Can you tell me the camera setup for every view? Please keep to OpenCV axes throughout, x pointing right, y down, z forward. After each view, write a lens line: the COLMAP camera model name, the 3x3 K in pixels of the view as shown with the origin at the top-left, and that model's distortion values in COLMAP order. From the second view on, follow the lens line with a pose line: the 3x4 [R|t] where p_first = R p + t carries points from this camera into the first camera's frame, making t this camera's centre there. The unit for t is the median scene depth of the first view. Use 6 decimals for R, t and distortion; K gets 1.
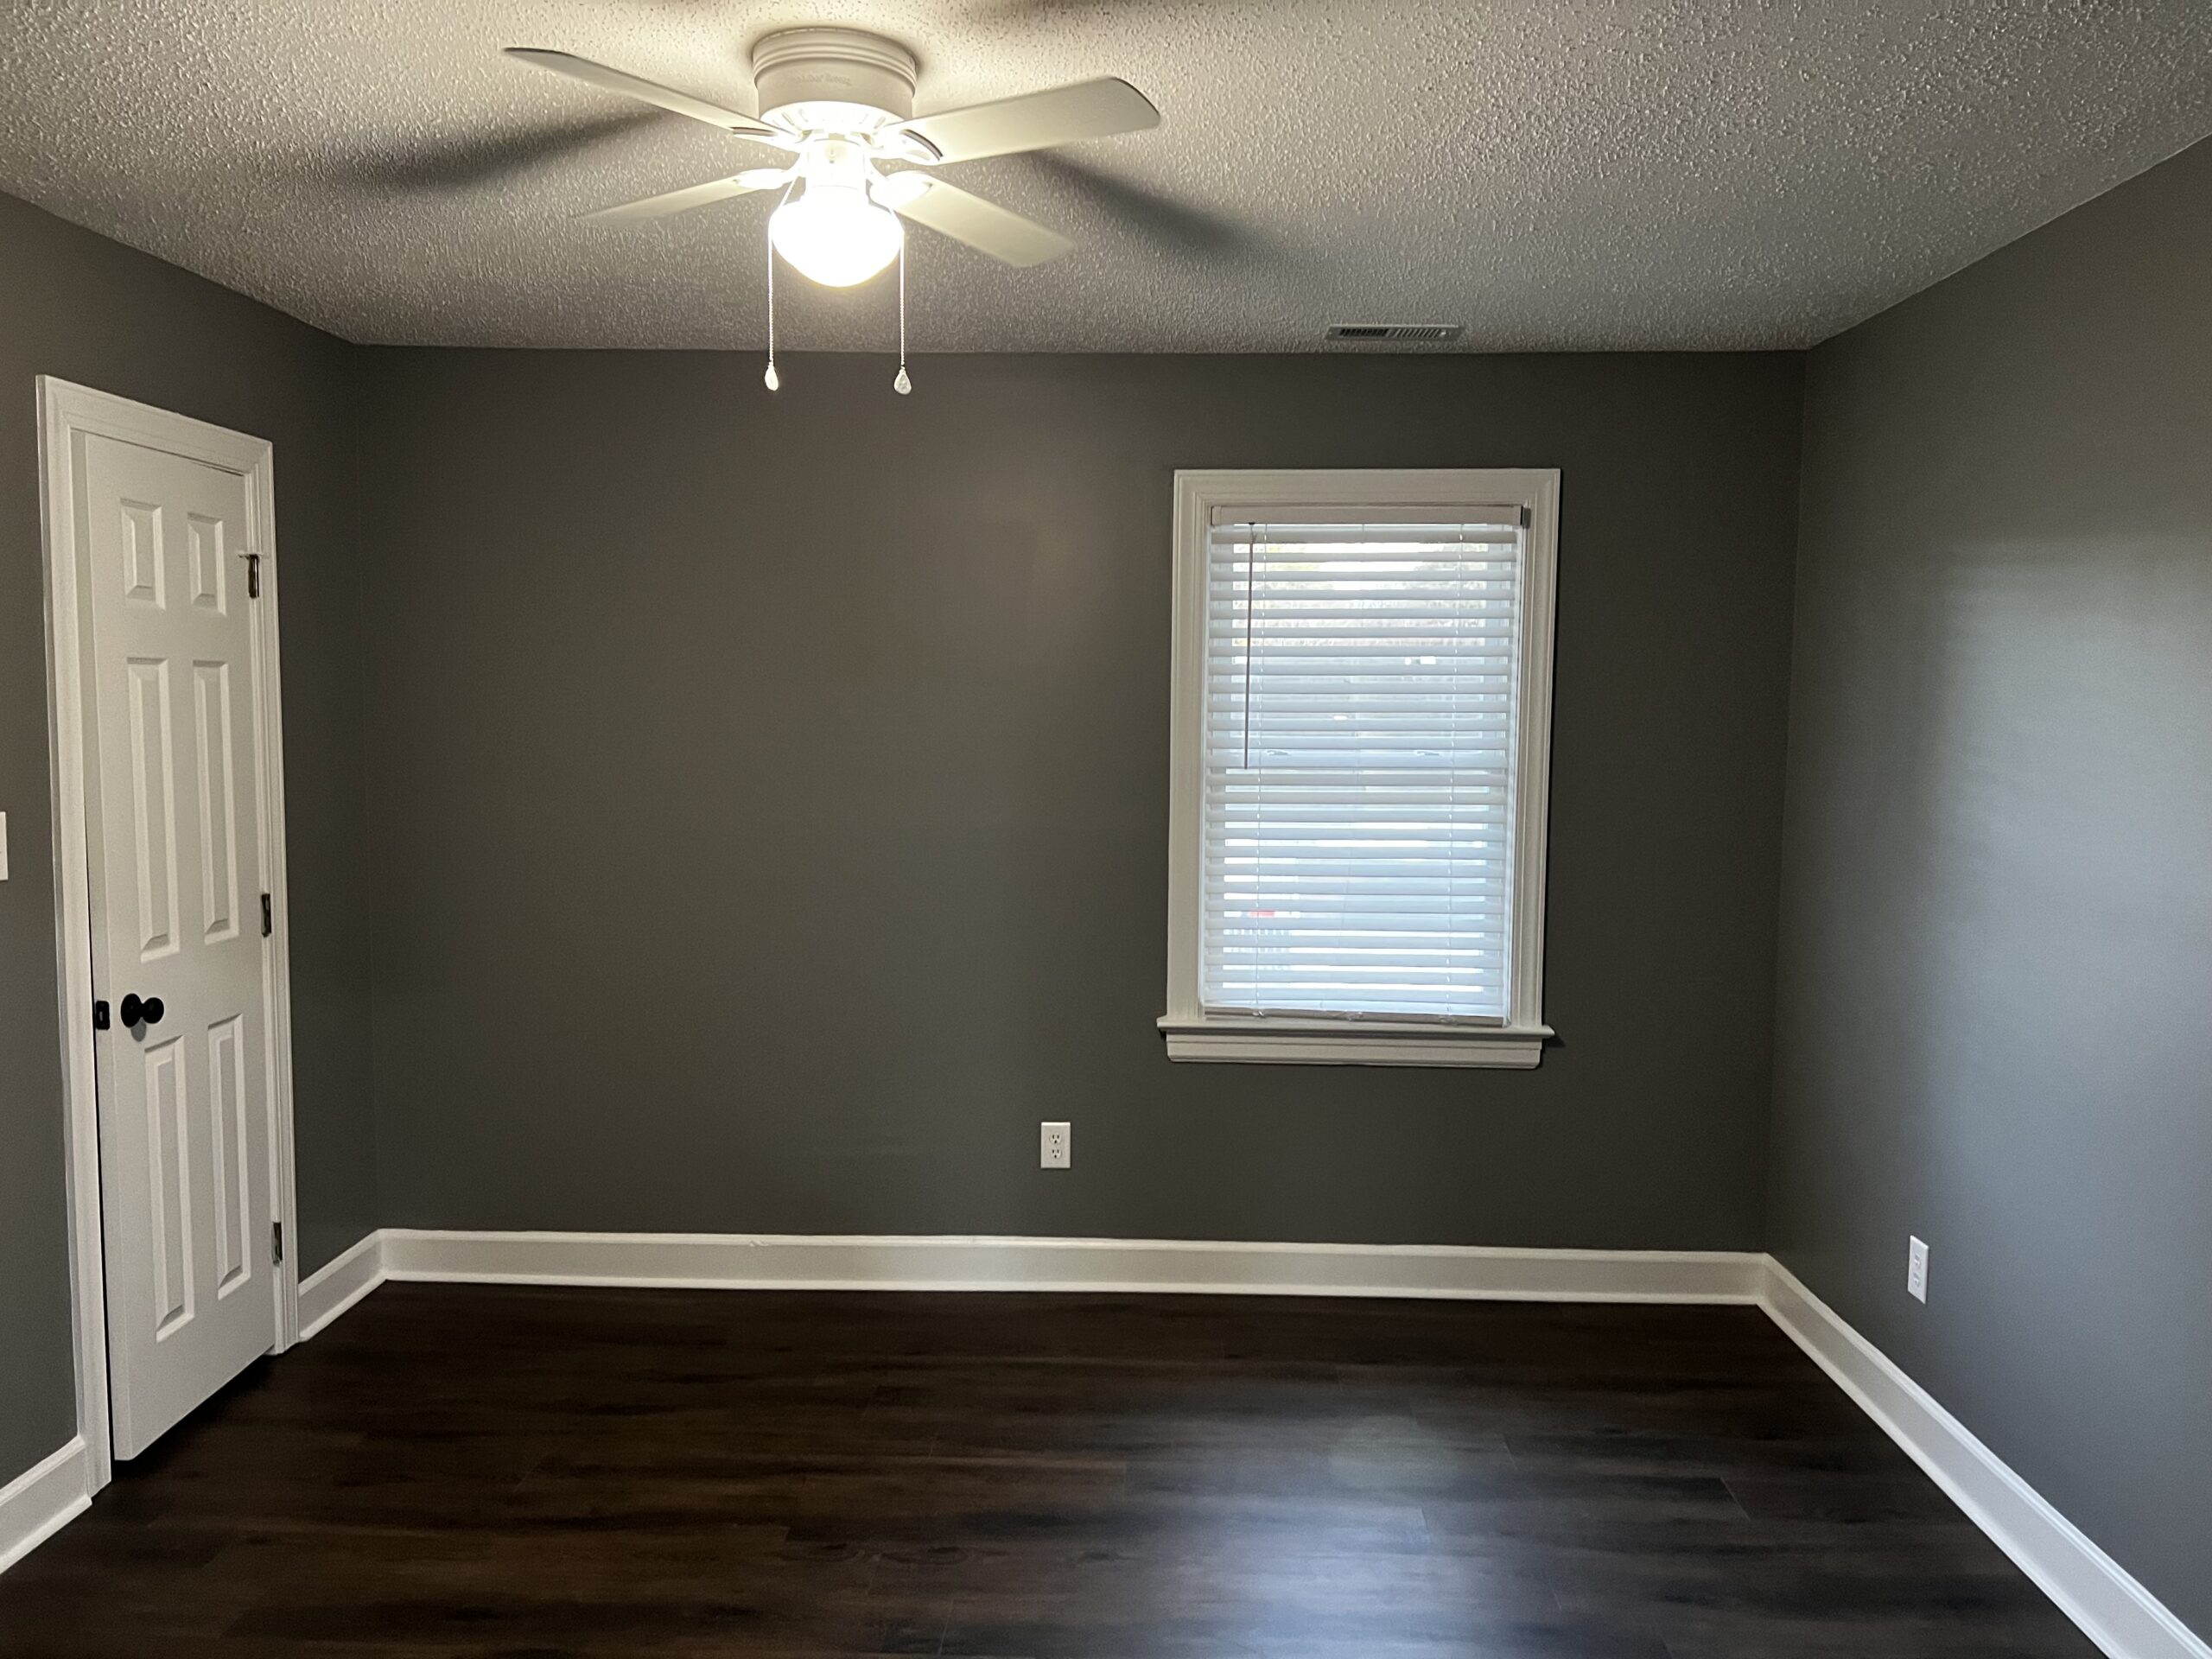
lens RADIAL K [[1652.9, 0, 1108.8], [0, 1652.9, 822.1], [0, 0, 1]] dist [0.055910, -0.054034]
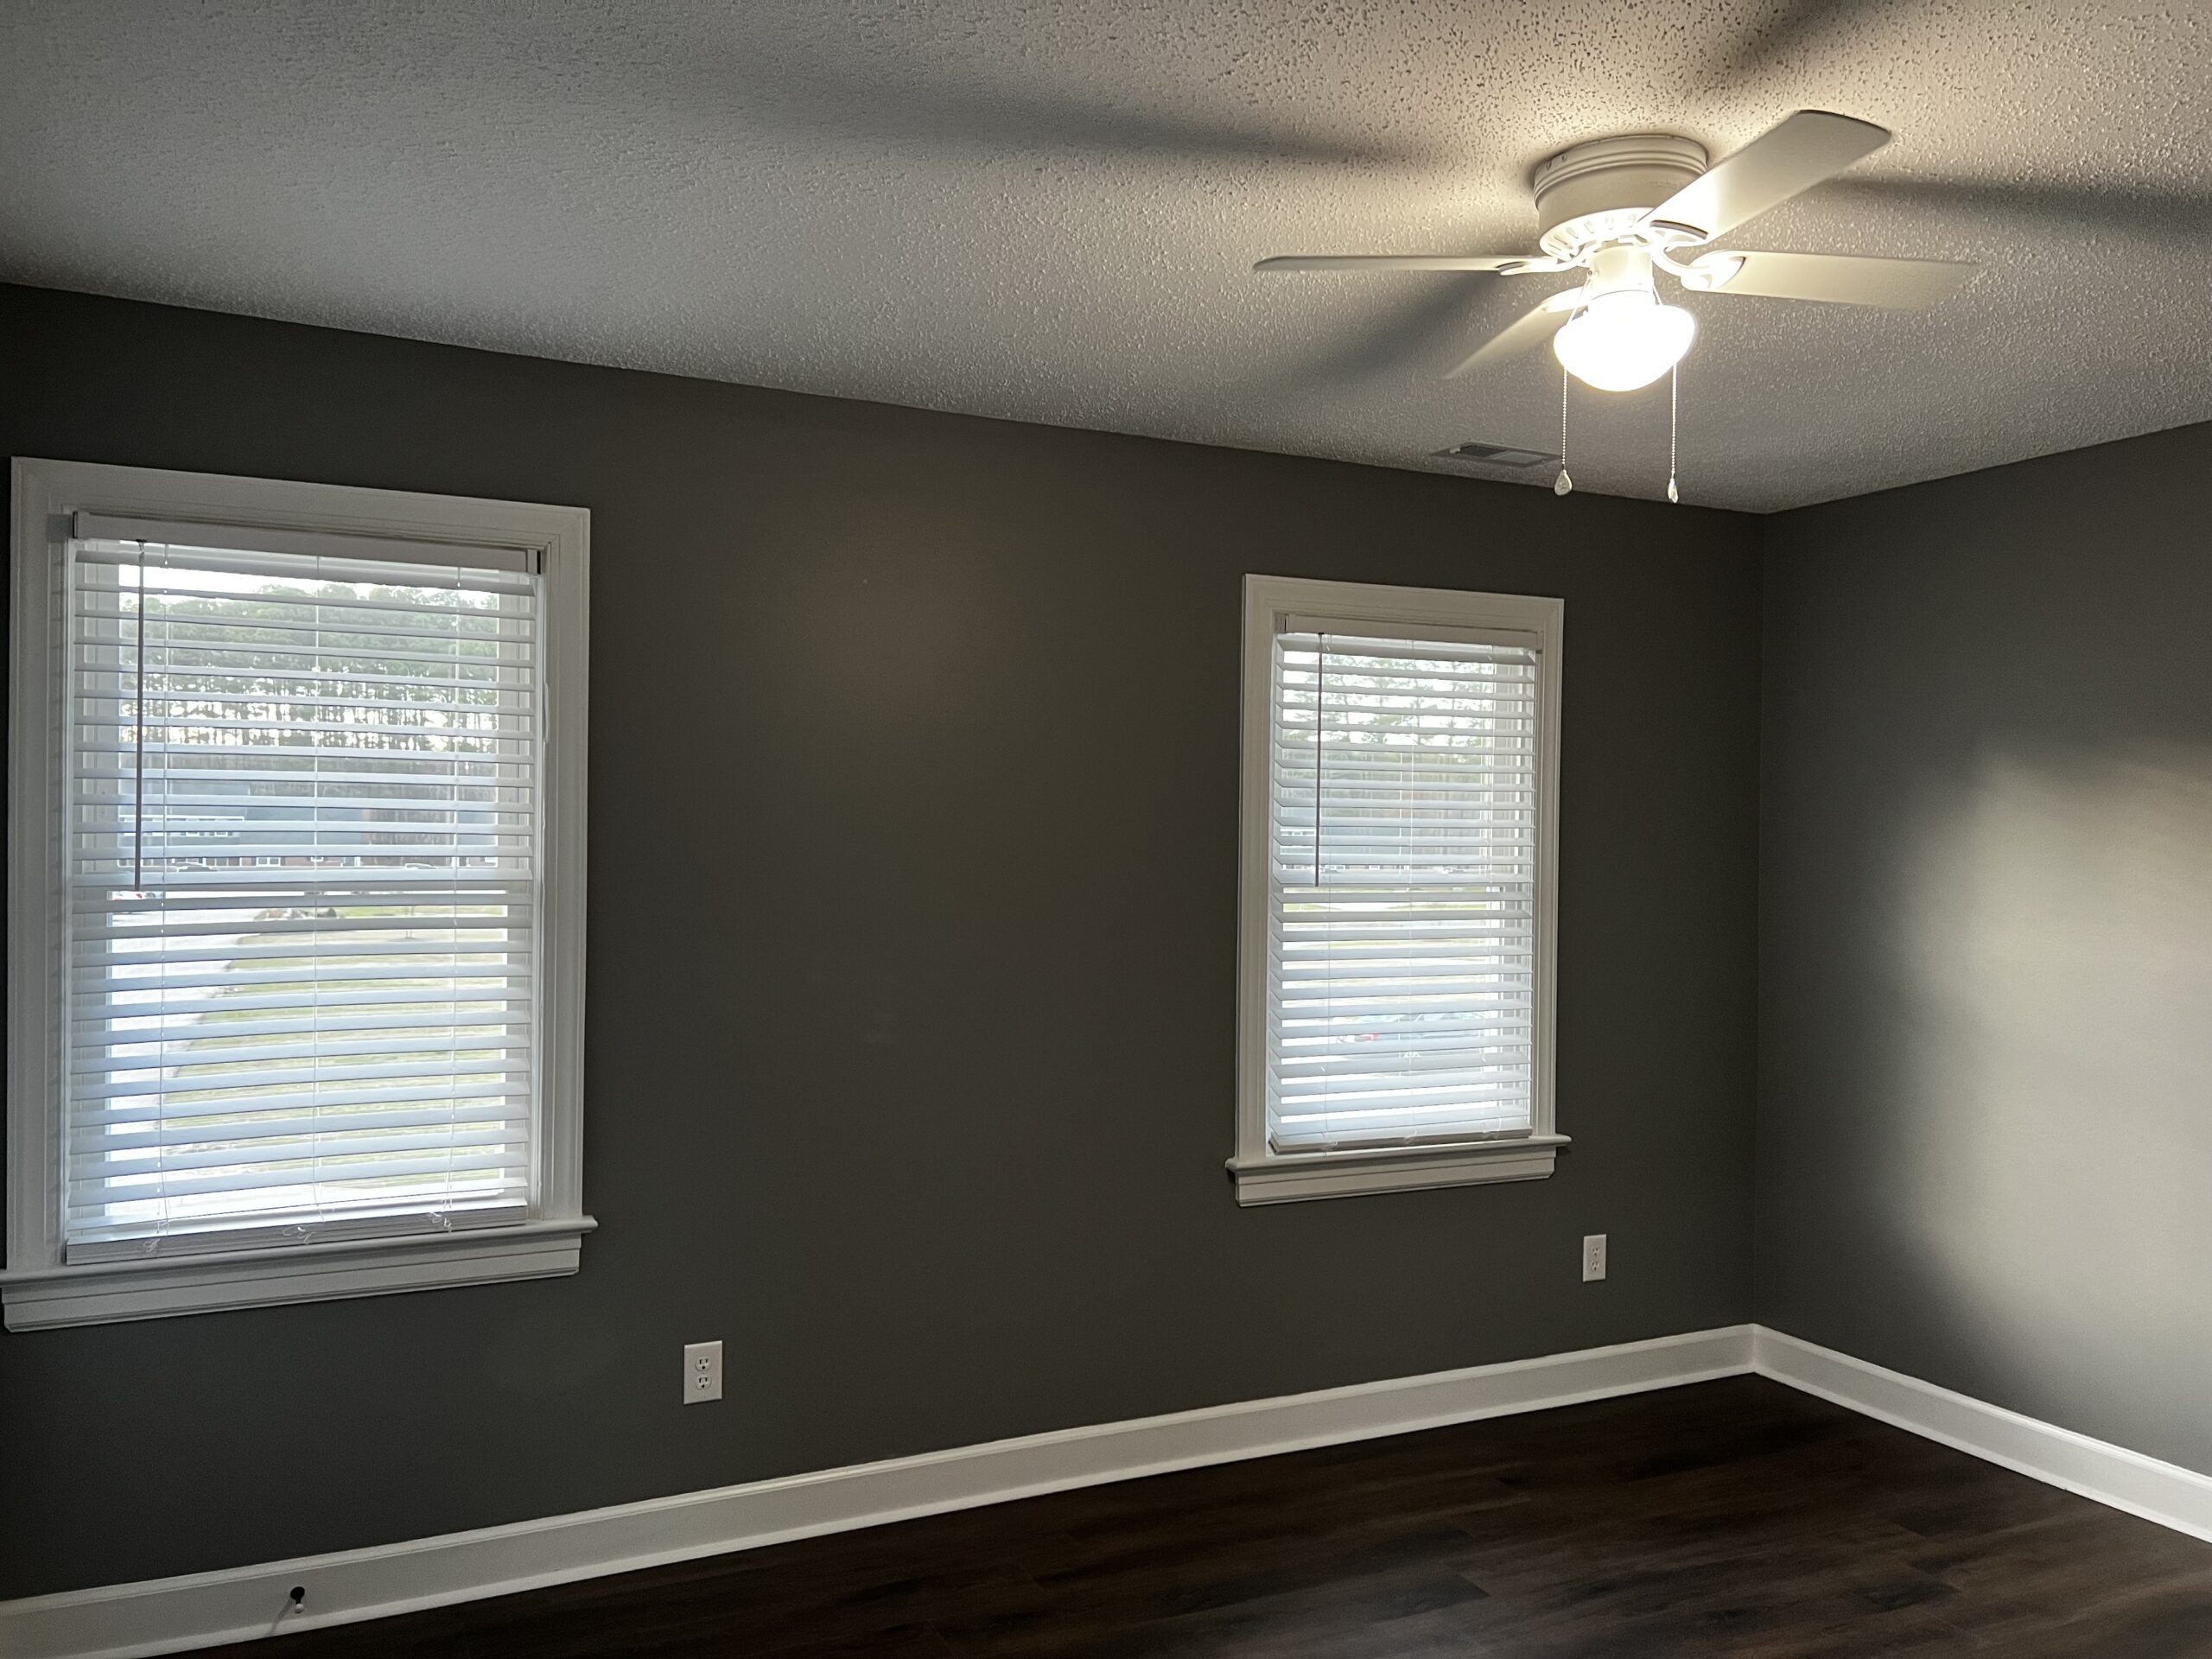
lens RADIAL K [[1652.9, 0, 1104.7], [0, 1652.9, 830.1], [0, 0, 1]] dist [0.055910, -0.054034]
pose [[0.896329, 0.000469, 0.443389, -0.447246], [0.024668, 0.998398, -0.050924, -0.019655], [-0.442702, 0.056583, 0.894882, 0.196460]]
